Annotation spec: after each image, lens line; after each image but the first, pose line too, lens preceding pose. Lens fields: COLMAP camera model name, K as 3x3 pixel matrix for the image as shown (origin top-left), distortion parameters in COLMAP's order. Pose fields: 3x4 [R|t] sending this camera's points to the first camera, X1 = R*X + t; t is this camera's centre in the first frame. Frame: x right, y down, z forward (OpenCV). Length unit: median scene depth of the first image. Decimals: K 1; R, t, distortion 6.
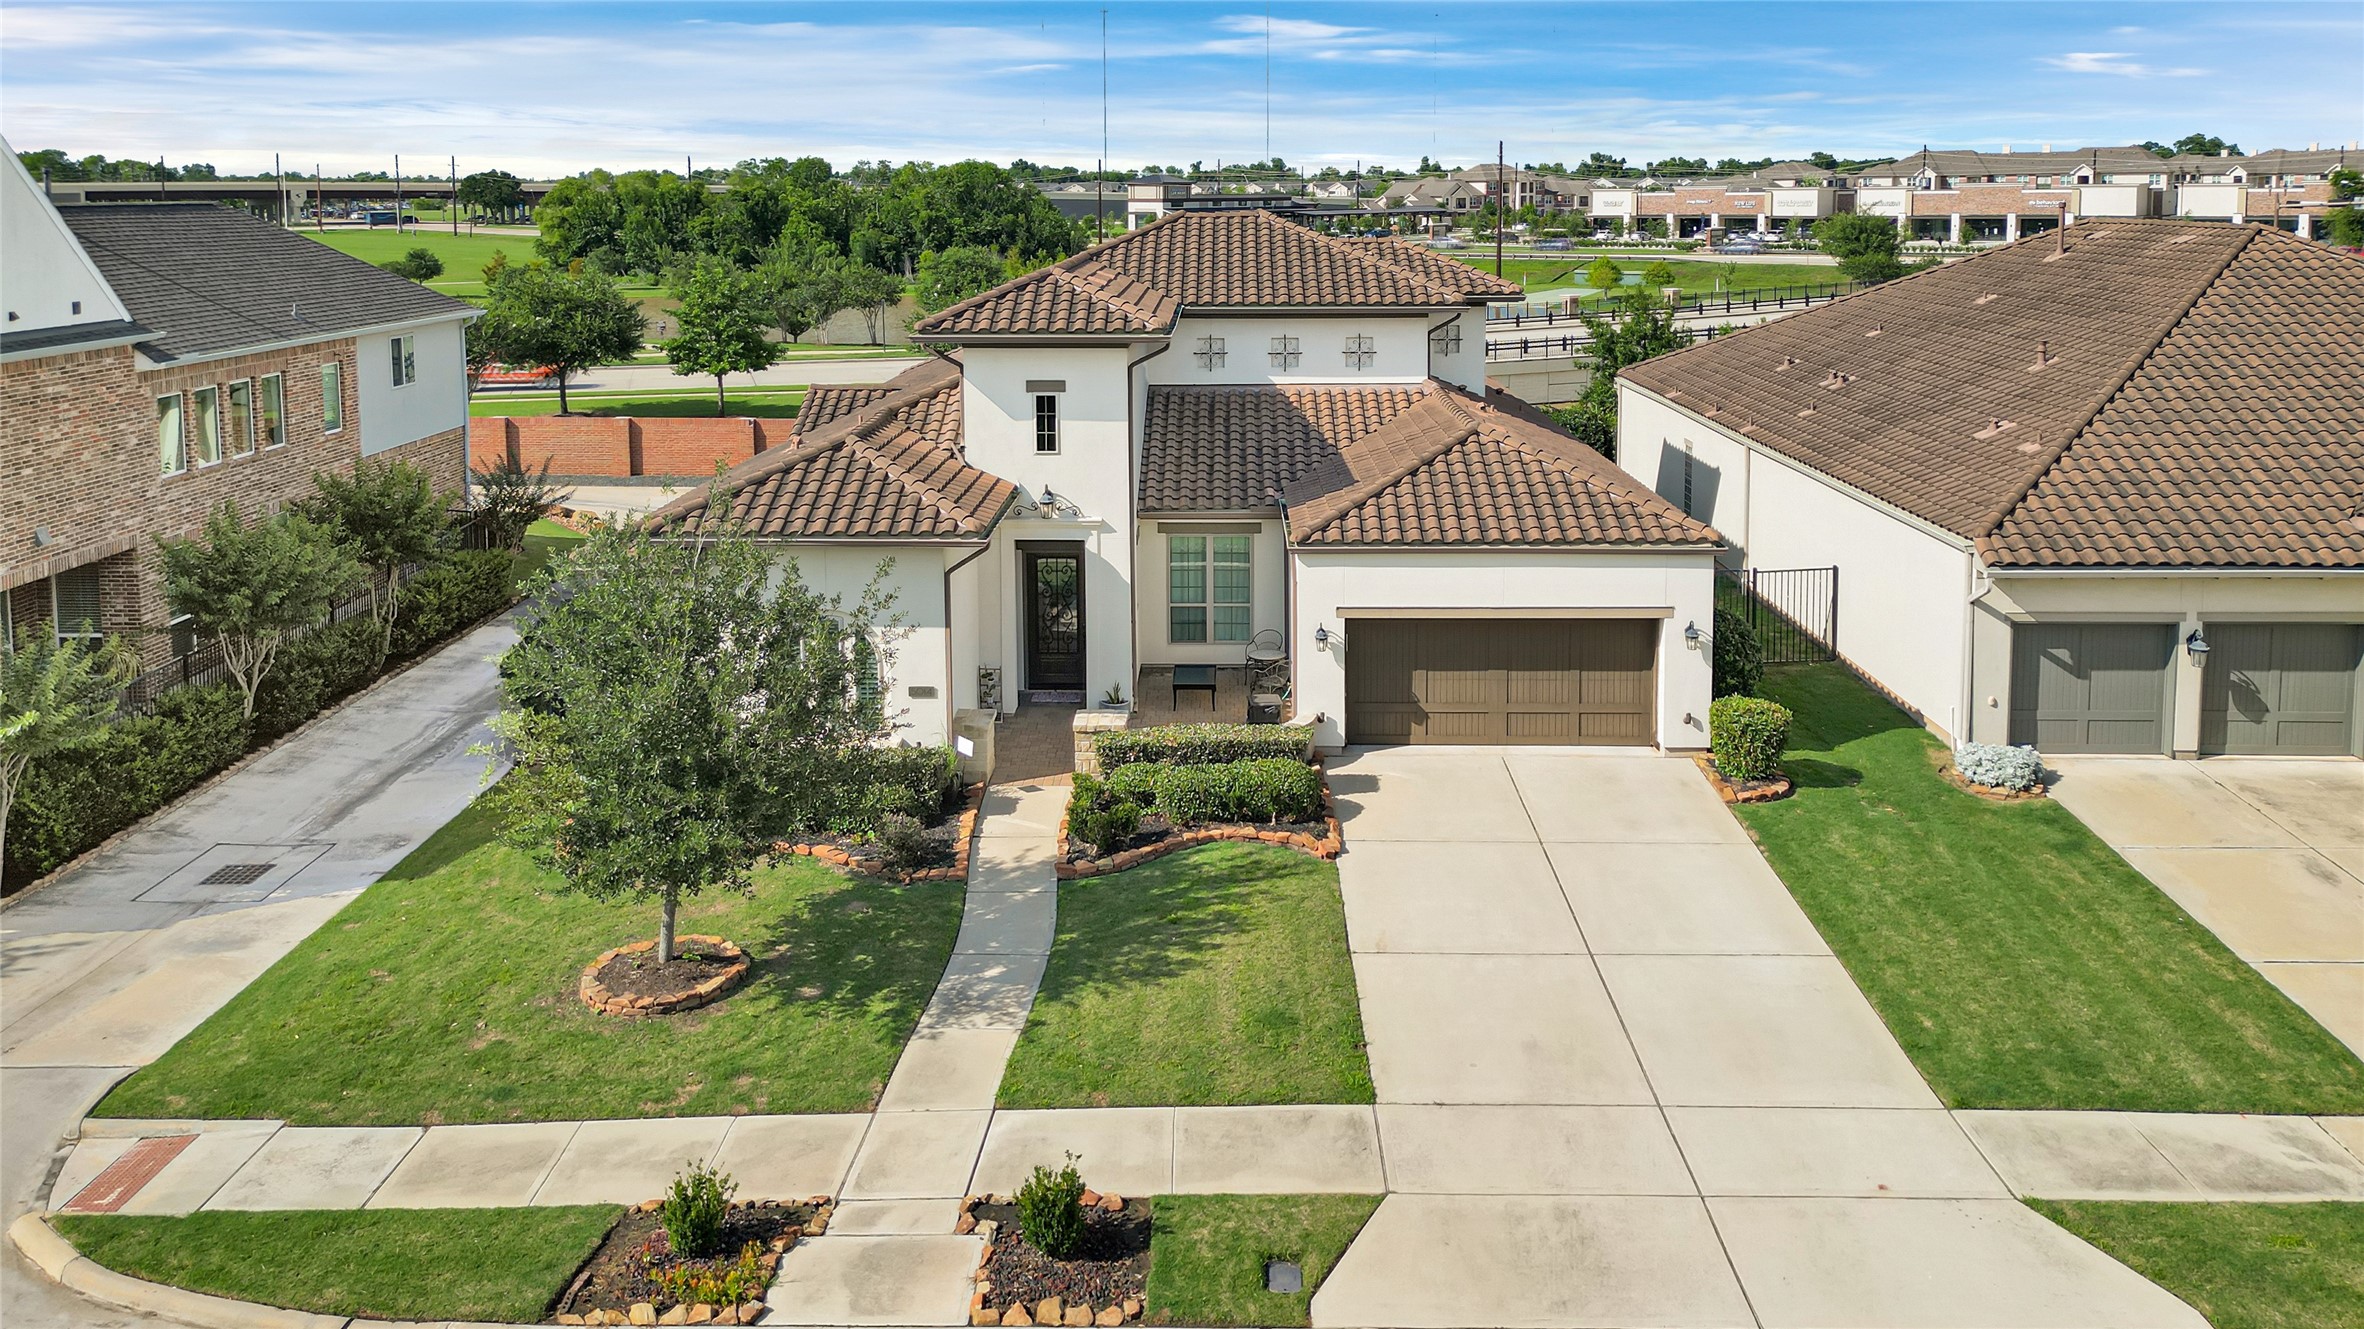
lens RADIAL K [[1728.2, 0, 1217.1], [0, 1728.2, 478.4], [0, 0, 1]] dist [0.067561, -0.050624]
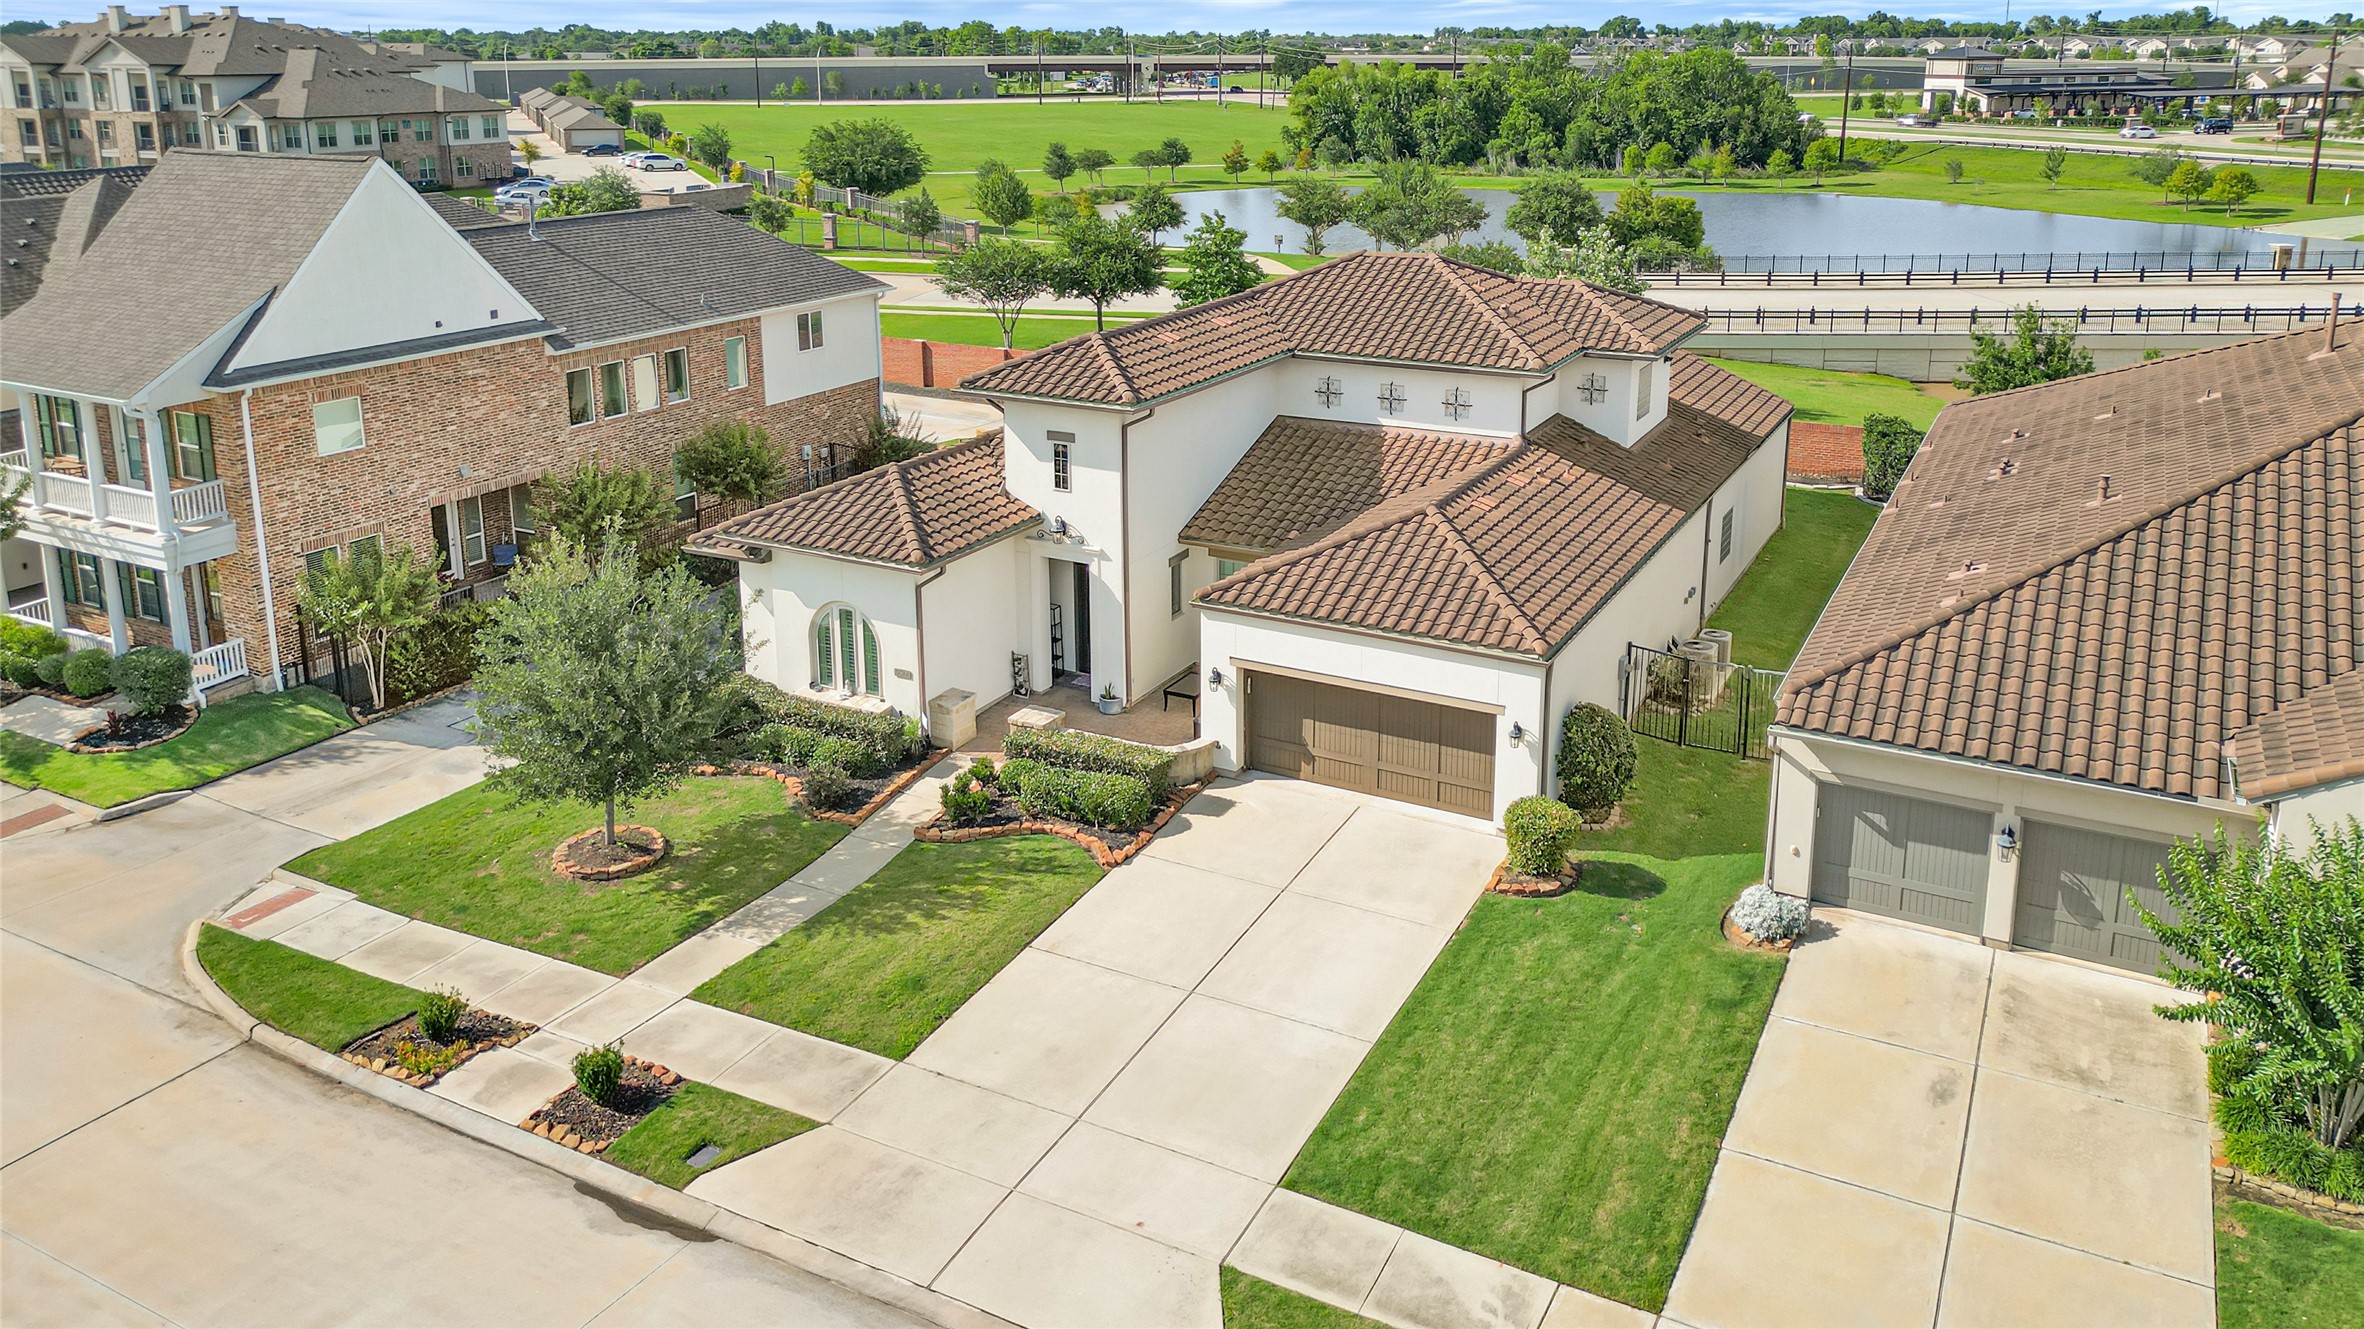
lens RADIAL K [[1728.2, 0, 1229.9], [0, 1728.2, 549.0], [0, 0, 1]] dist [0.067561, -0.050624]
pose [[0.889894, 0.133203, -0.436286, 0.561941], [-0.078900, 0.986947, 0.140392, -0.159458], [0.449292, -0.090511, 0.888788, -0.031272]]
